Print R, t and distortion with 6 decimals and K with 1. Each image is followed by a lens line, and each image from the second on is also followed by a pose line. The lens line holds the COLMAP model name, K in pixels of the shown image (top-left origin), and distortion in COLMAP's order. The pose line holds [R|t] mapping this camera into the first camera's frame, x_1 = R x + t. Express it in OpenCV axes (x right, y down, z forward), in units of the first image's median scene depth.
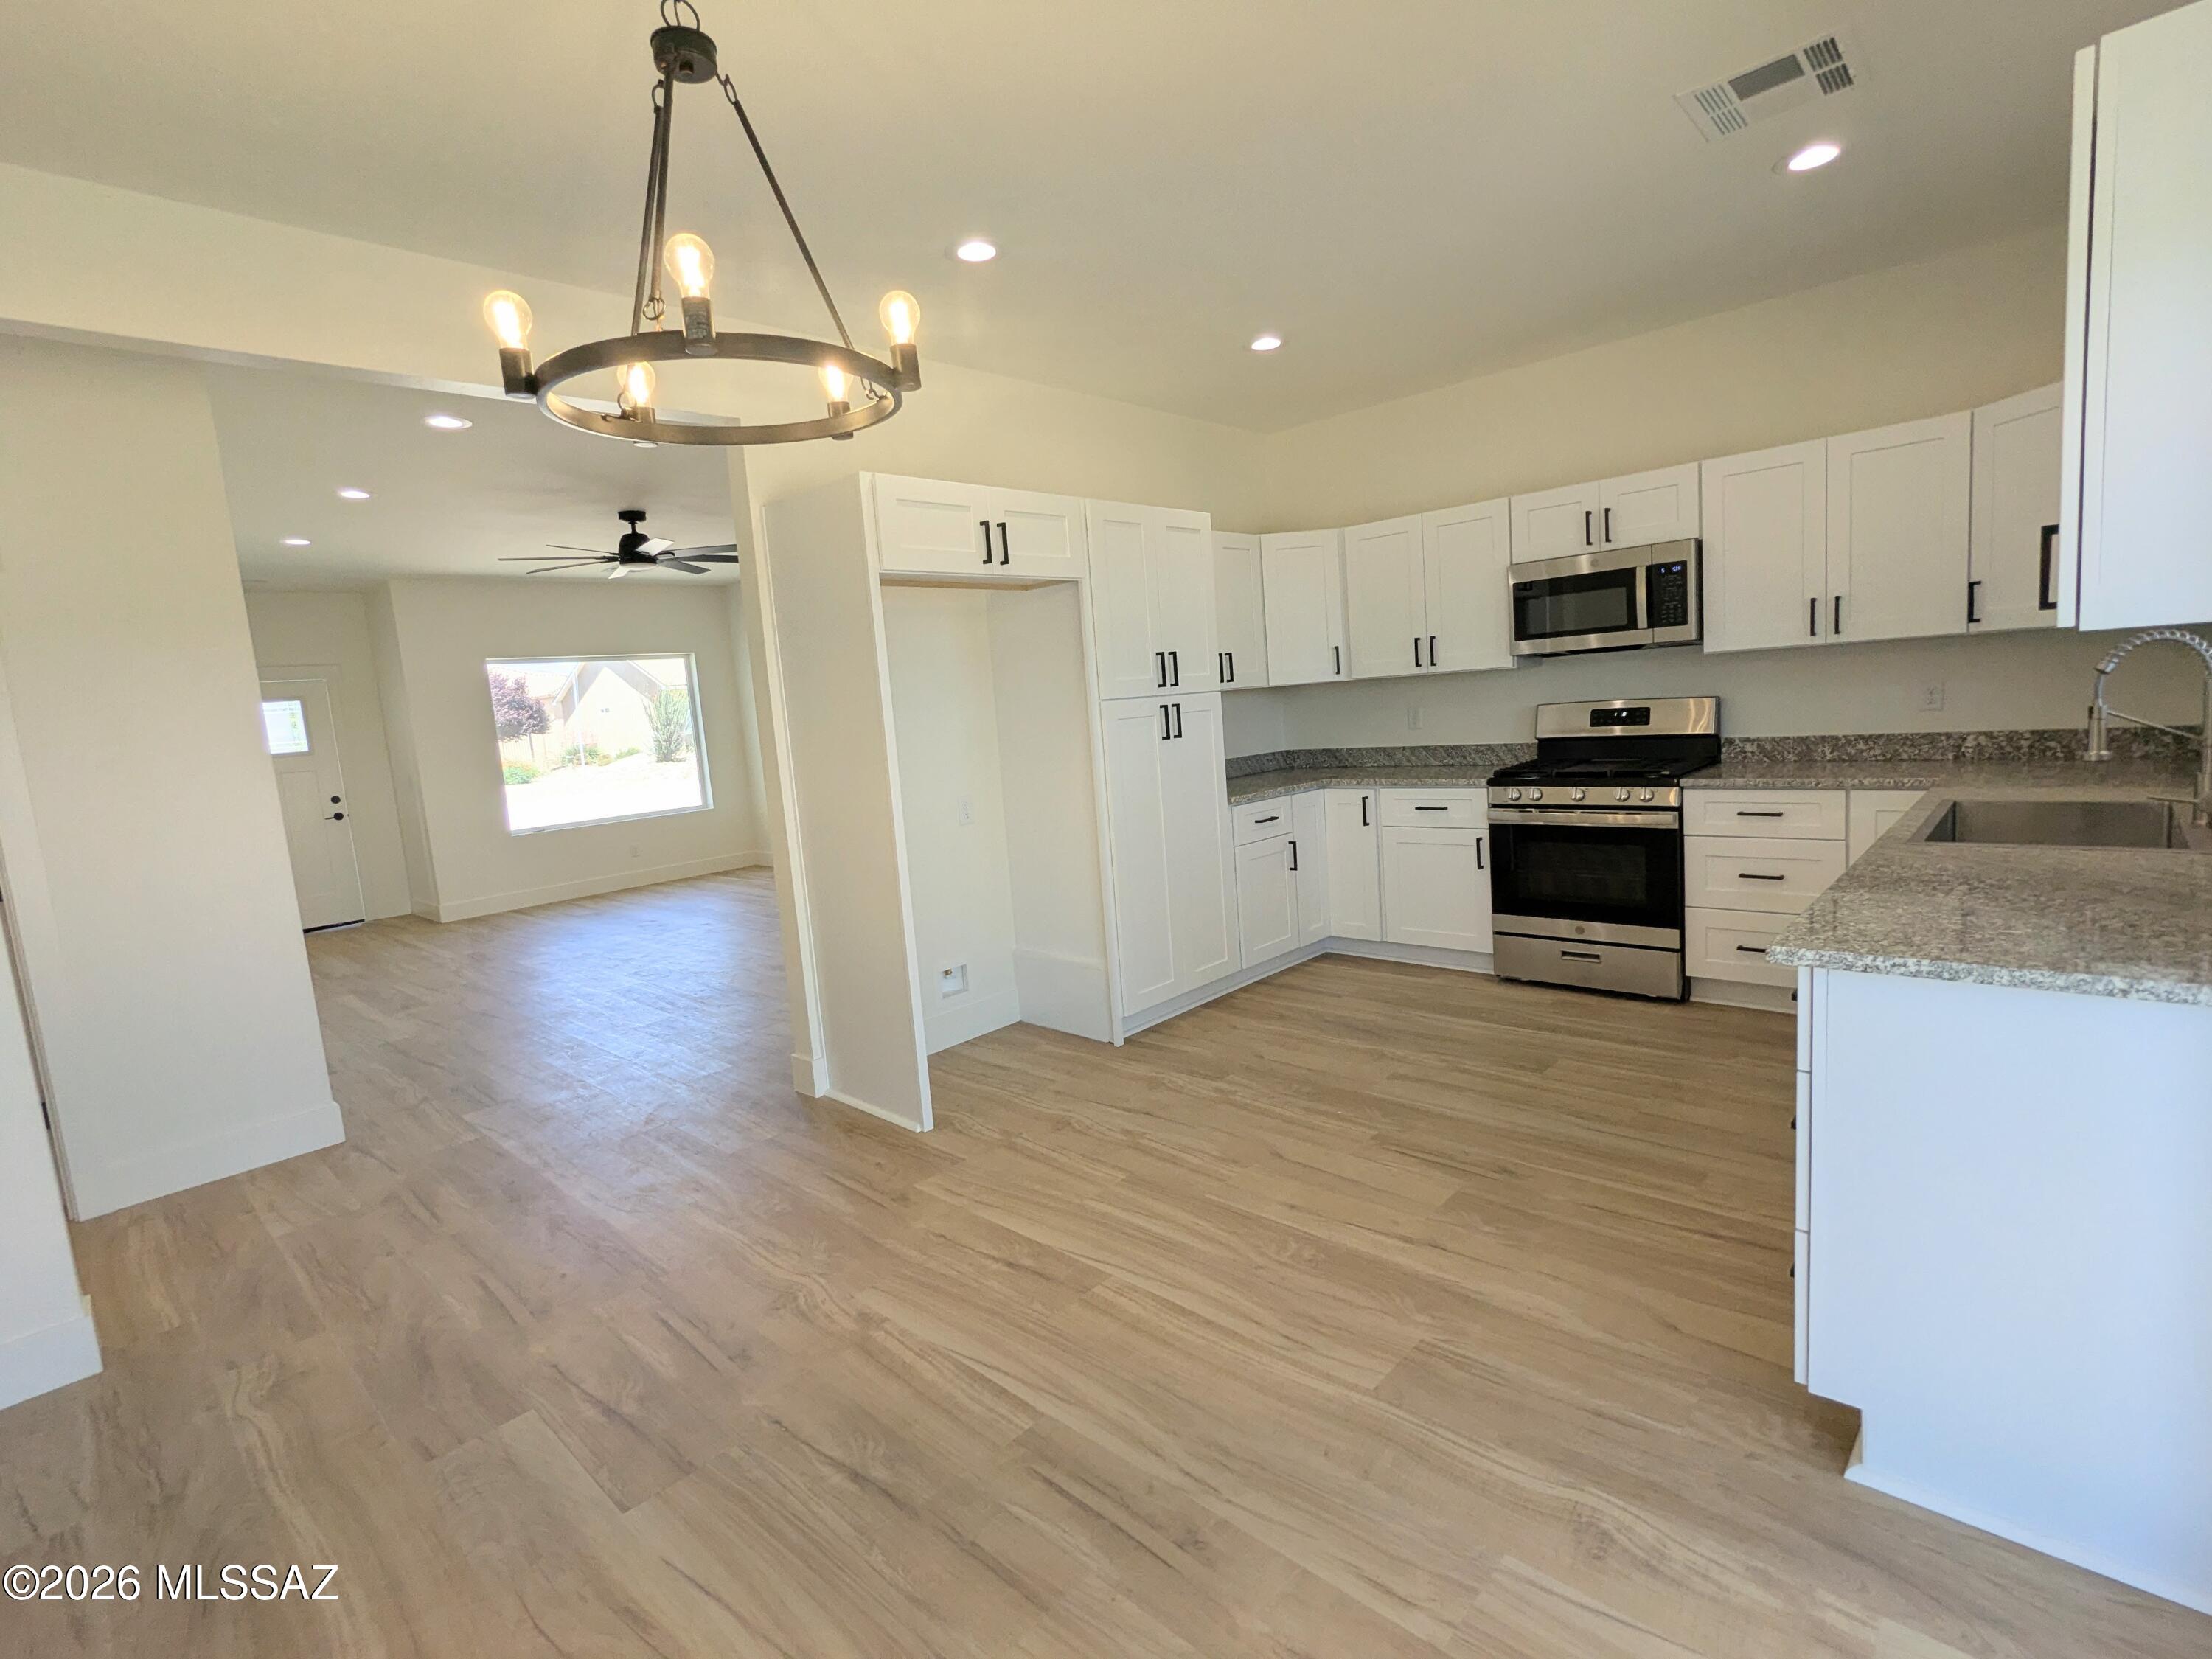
lens RADIAL K [[1044.4, 0, 1109.5], [0, 1044.4, 823.9], [0, 0, 1]] dist [-0.001723, 0.000394]
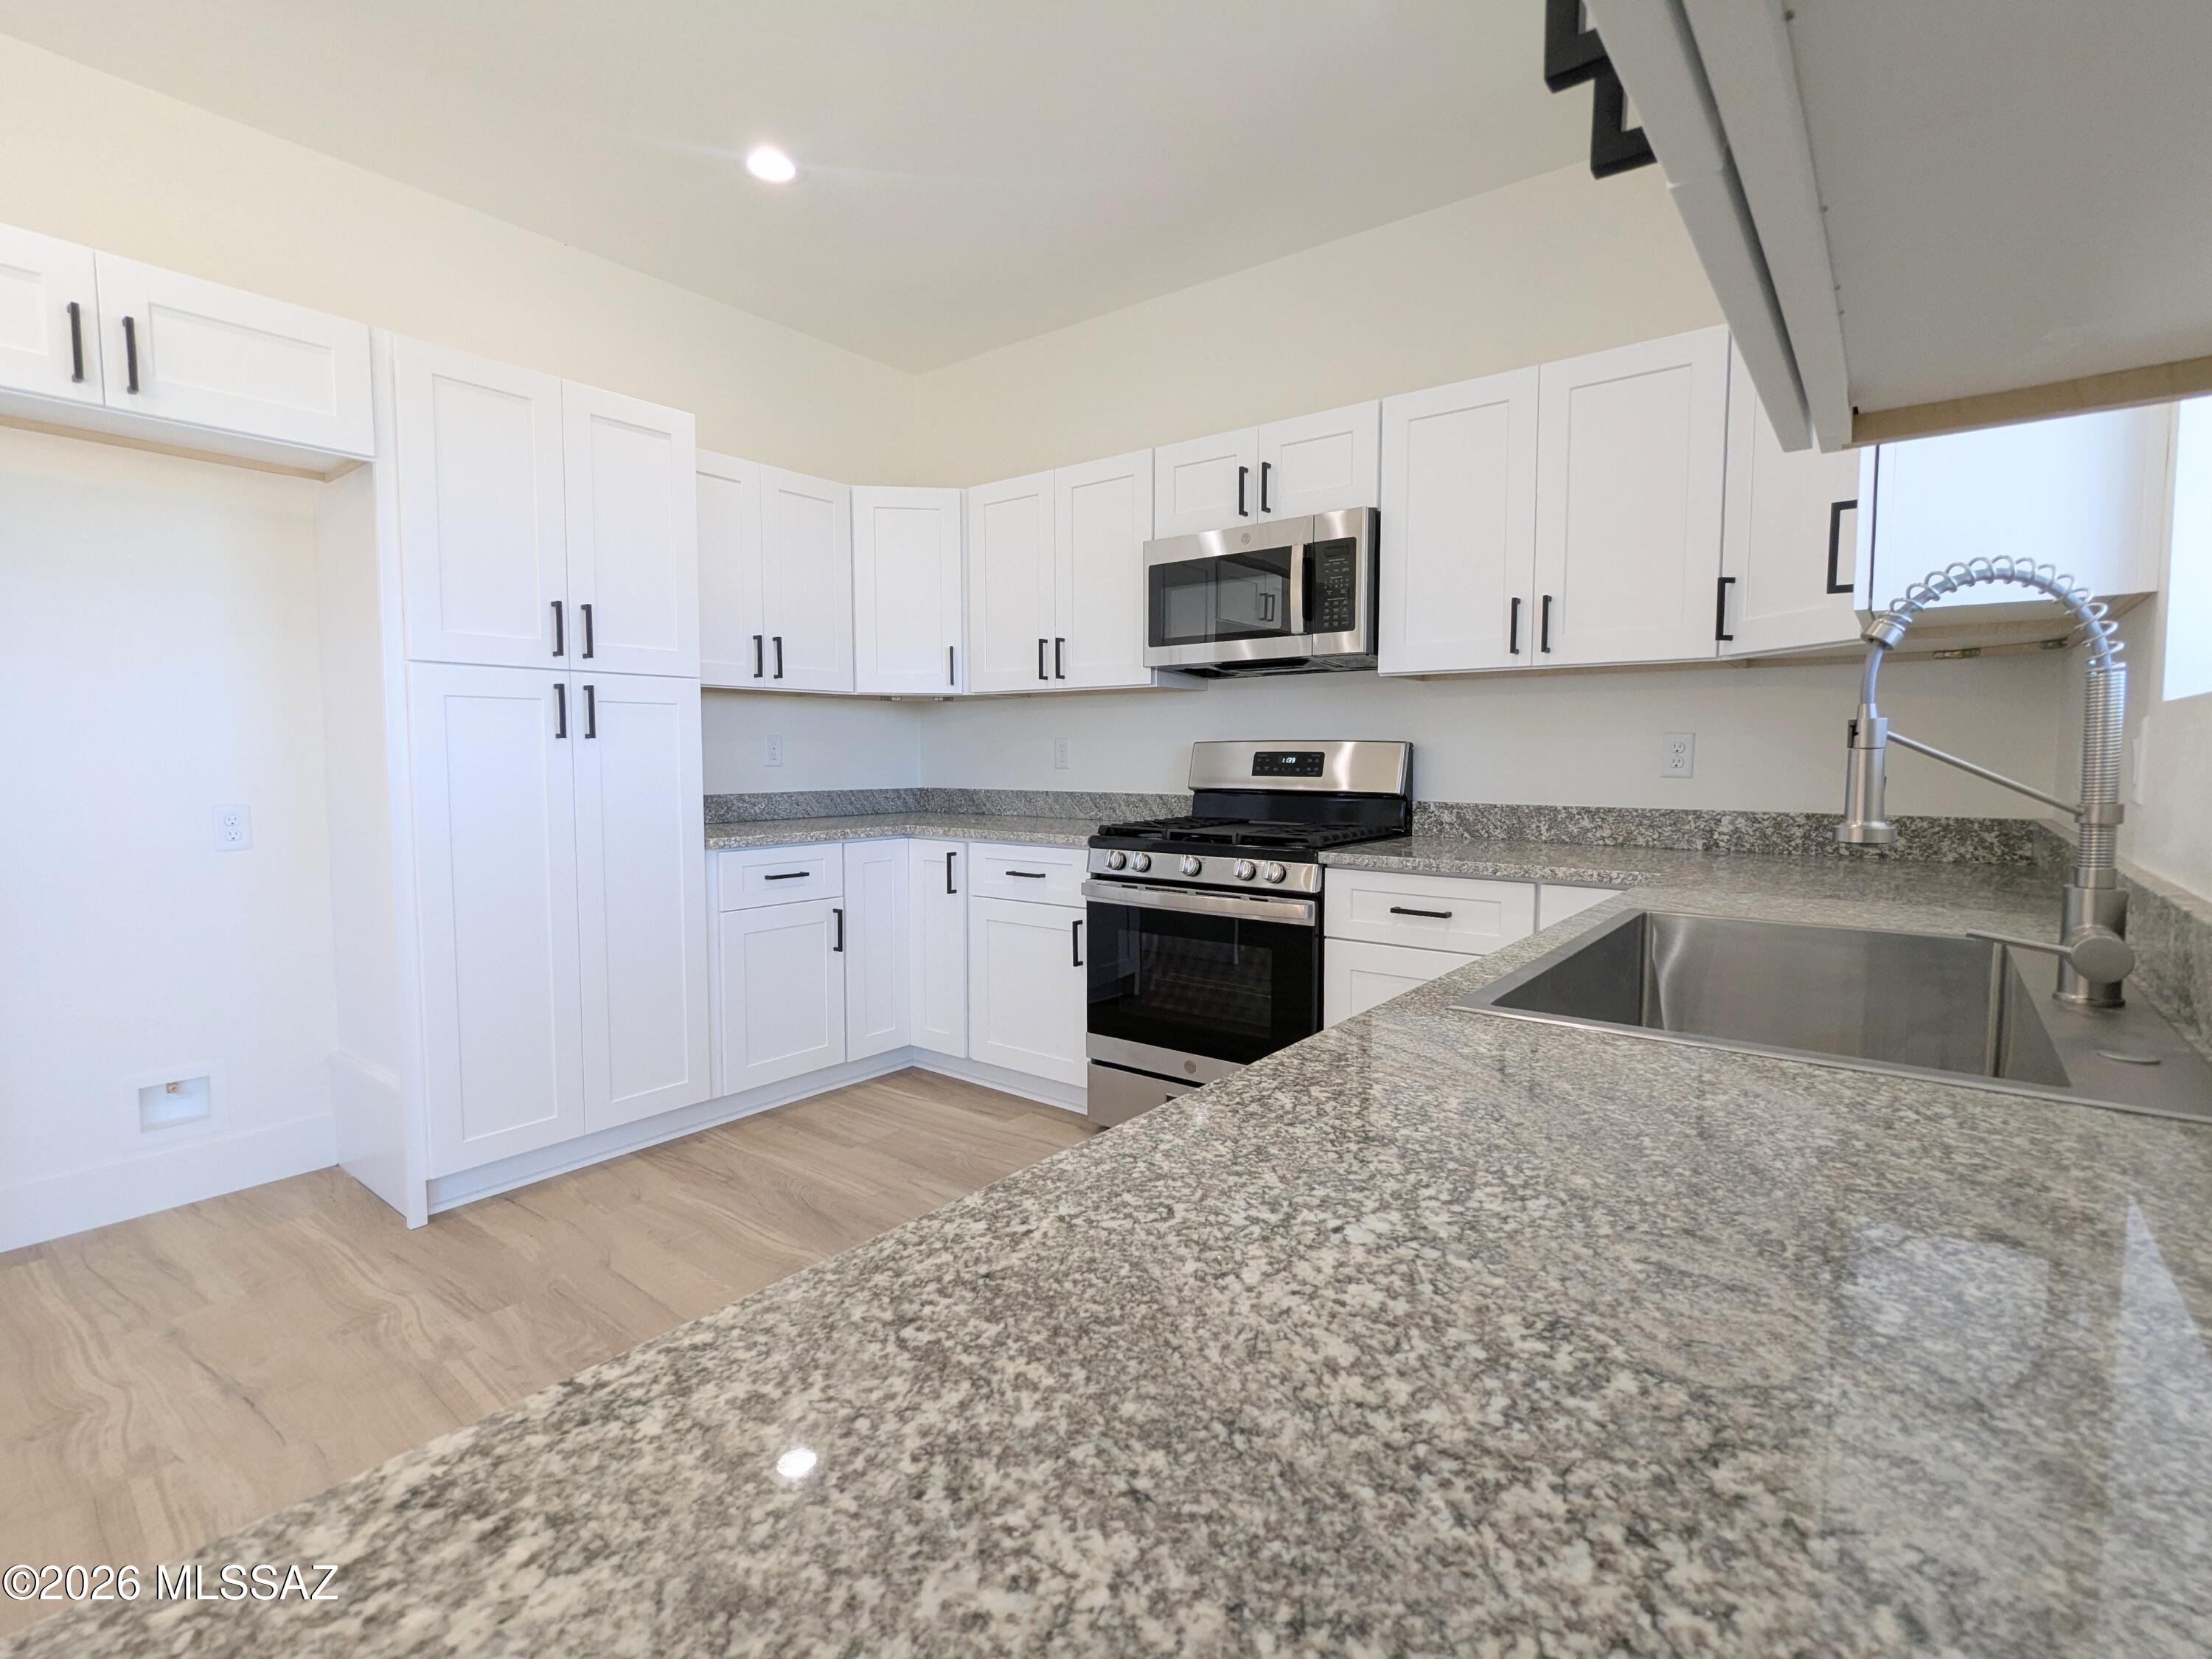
lens RADIAL K [[1044.4, 0, 1109.4], [0, 1044.4, 825.8], [0, 0, 1]] dist [-0.001723, 0.000394]
pose [[0.992793, 0.069334, 0.097749, 0.321841], [-0.063941, 0.996309, -0.057265, -0.012152], [-0.101358, 0.050602, 0.993562, 0.325664]]
